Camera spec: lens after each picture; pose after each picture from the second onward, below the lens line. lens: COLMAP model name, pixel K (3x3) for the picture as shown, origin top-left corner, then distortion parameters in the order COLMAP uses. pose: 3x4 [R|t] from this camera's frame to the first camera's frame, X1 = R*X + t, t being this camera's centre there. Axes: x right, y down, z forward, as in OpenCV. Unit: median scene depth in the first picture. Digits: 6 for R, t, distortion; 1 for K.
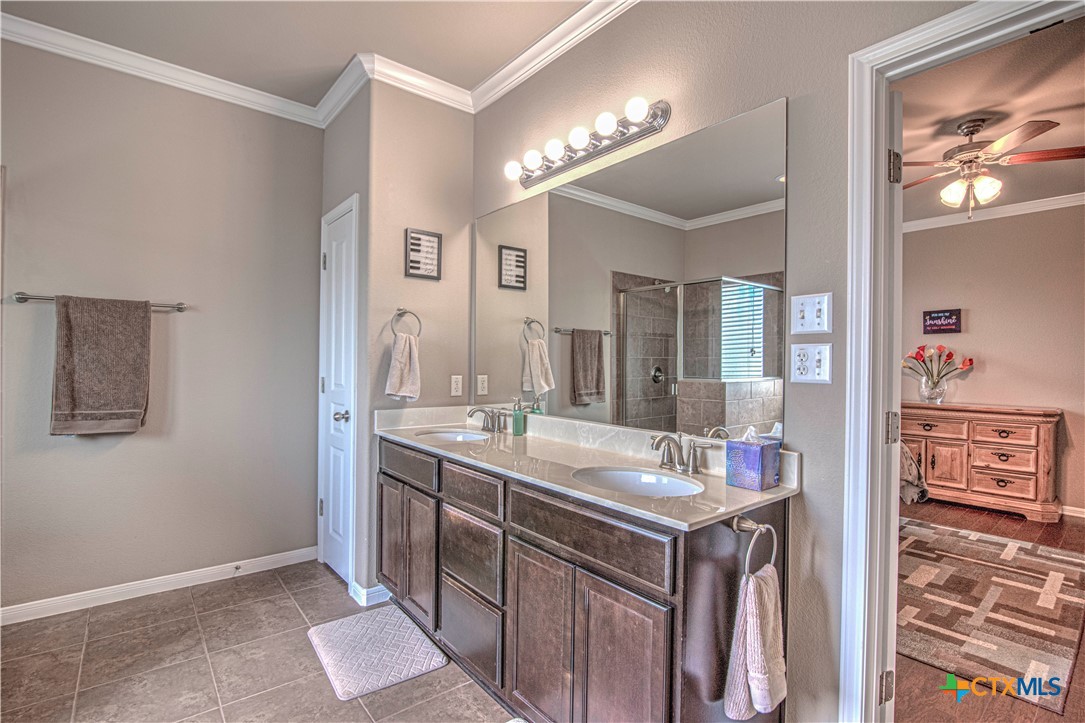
lens RADIAL K [[515.5, 0, 542.5], [0, 515.5, 361.5], [0, 0, 1]] dist [-0.010589, 0.000246]
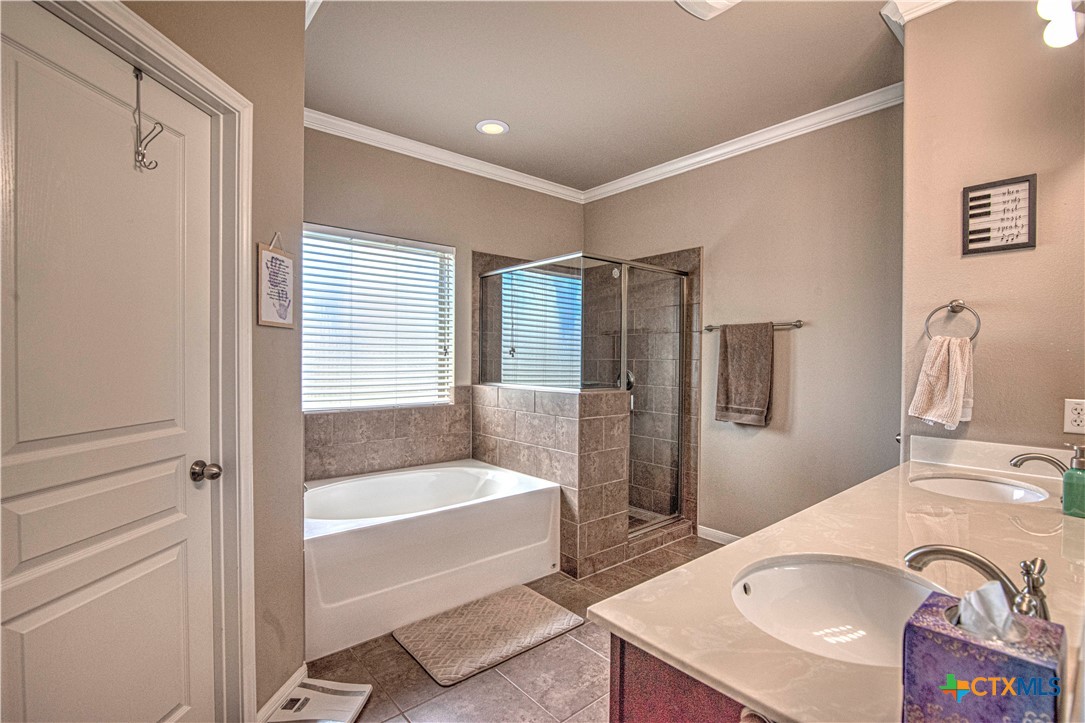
lens RADIAL K [[515.5, 0, 542.5], [0, 515.5, 361.5], [0, 0, 1]] dist [-0.010589, 0.000246]
pose [[0.013294, -0.007853, -0.999881, 0.439862], [-0.003833, 0.999961, -0.007905, -0.009680], [0.999904, 0.003938, 0.013263, 0.403378]]
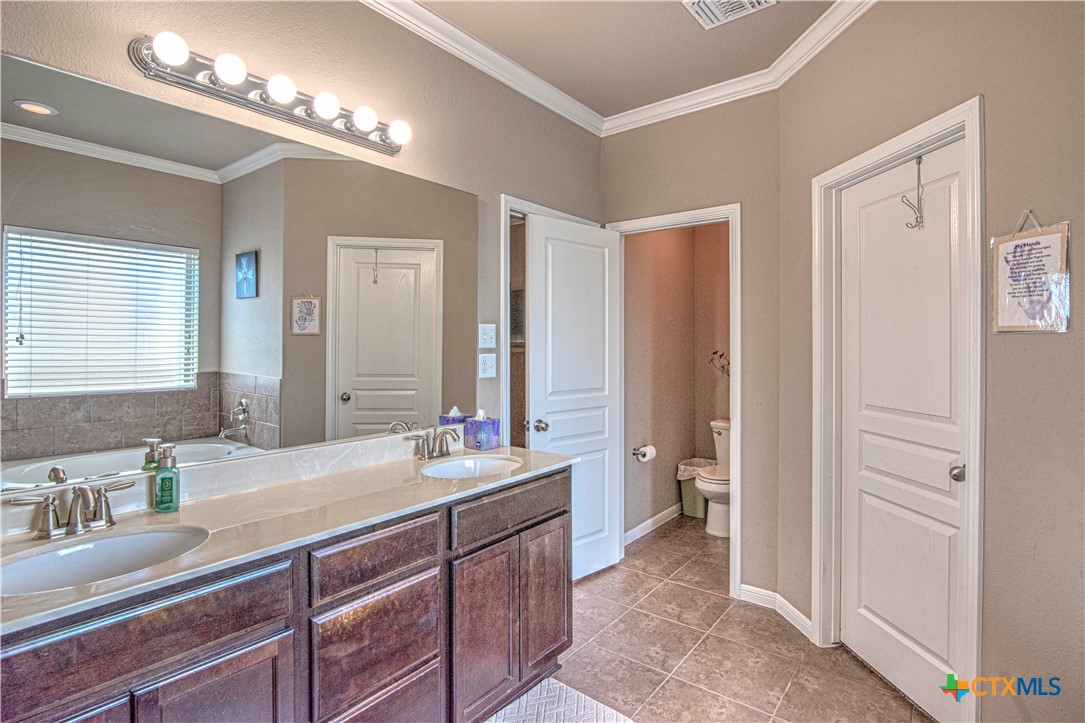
lens RADIAL K [[502.5, 0, 537.6], [0, 502.5, 365.4], [0, 0, 1]] dist [-0.019083, 0.001105]
pose [[-0.184690, -0.053248, 0.981353, -0.624965], [-0.004348, 0.998566, 0.053364, -0.048254], [-0.982787, 0.005589, -0.184656, 0.645812]]
